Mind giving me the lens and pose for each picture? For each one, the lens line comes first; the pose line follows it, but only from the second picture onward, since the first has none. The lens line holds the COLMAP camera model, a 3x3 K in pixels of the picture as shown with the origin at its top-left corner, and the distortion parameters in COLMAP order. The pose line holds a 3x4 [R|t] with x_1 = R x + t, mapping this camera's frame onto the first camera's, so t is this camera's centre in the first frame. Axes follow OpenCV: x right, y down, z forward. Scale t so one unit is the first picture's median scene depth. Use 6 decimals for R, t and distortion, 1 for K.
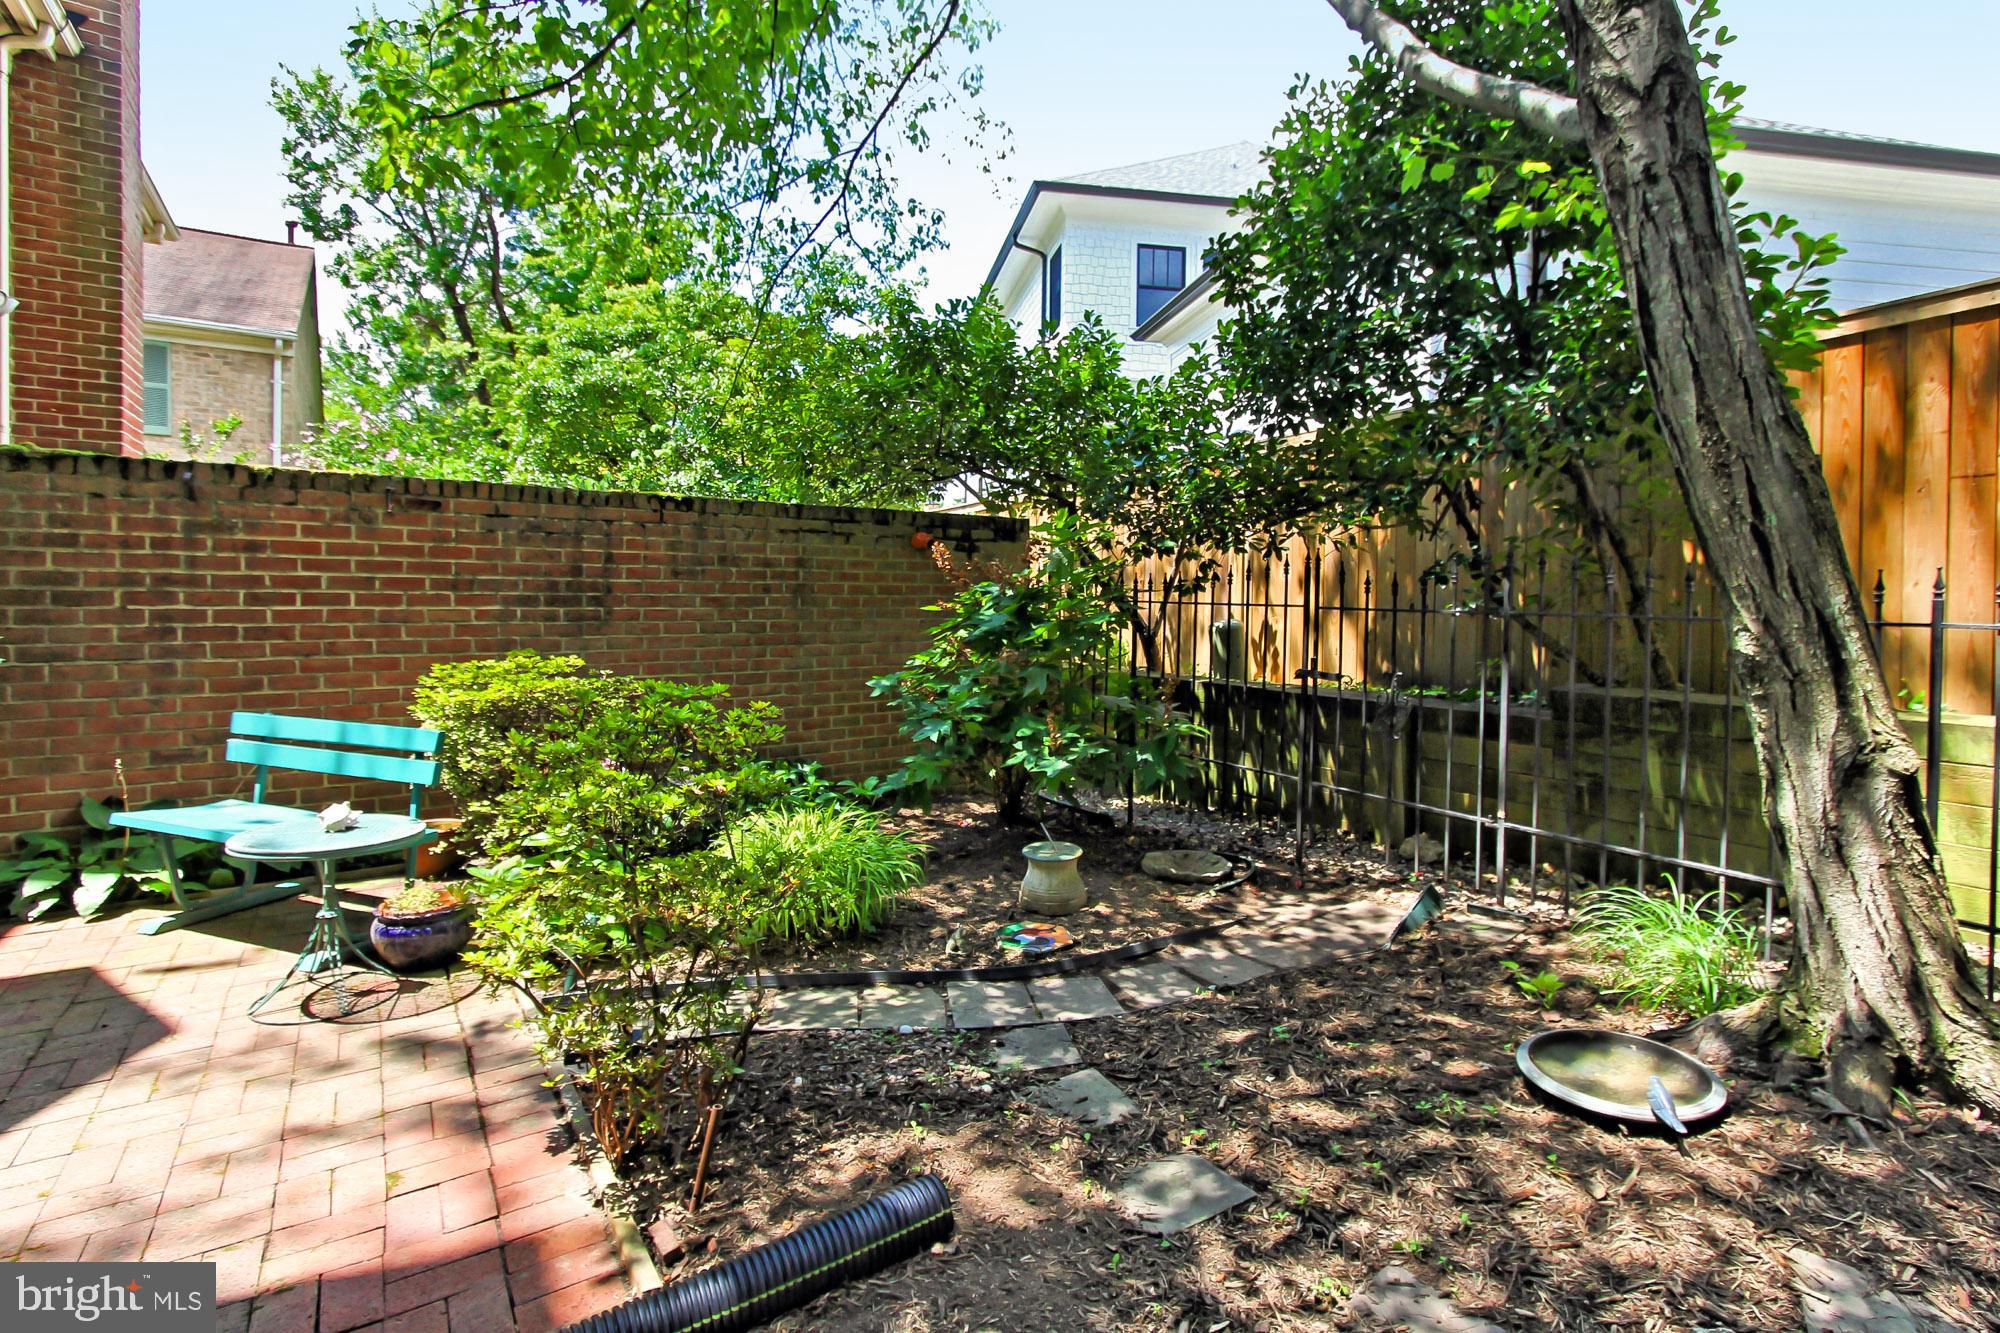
lens RADIAL K [[939.4, 0, 995.7], [0, 939.4, 598.7], [0, 0, 1]] dist [0.001121, 0.000370]
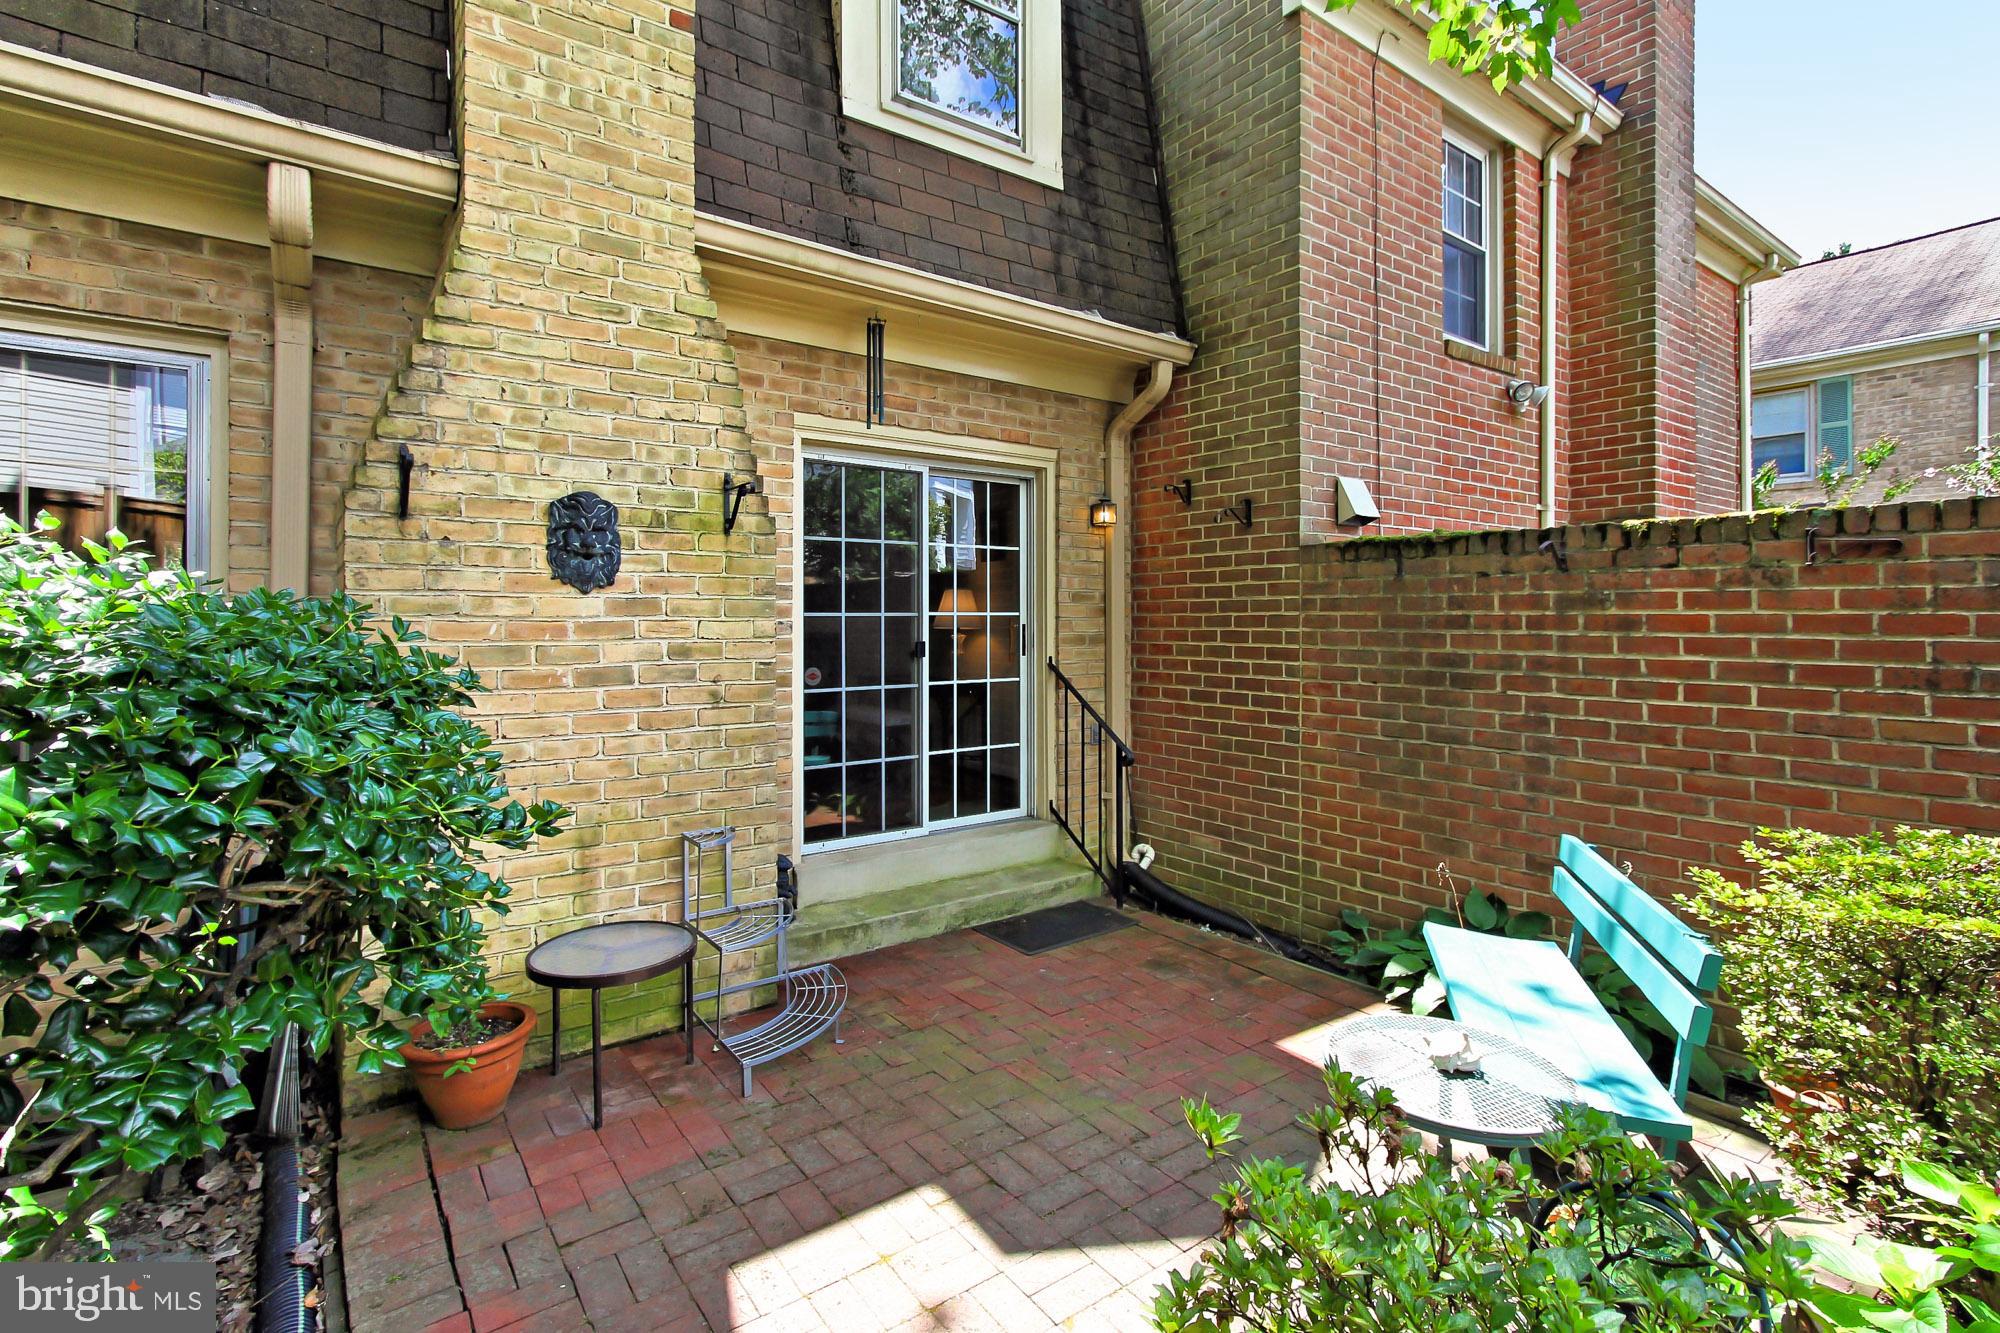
lens RADIAL K [[939.4, 0, 1034.8], [0, 939.4, 609.1], [0, 0, 1]] dist [0.001121, 0.000370]
pose [[0.051128, -0.021408, -0.998463, -0.020033], [-0.009296, 0.999717, -0.021911, -0.045539], [0.998649, 0.010402, 0.050914, 0.457868]]
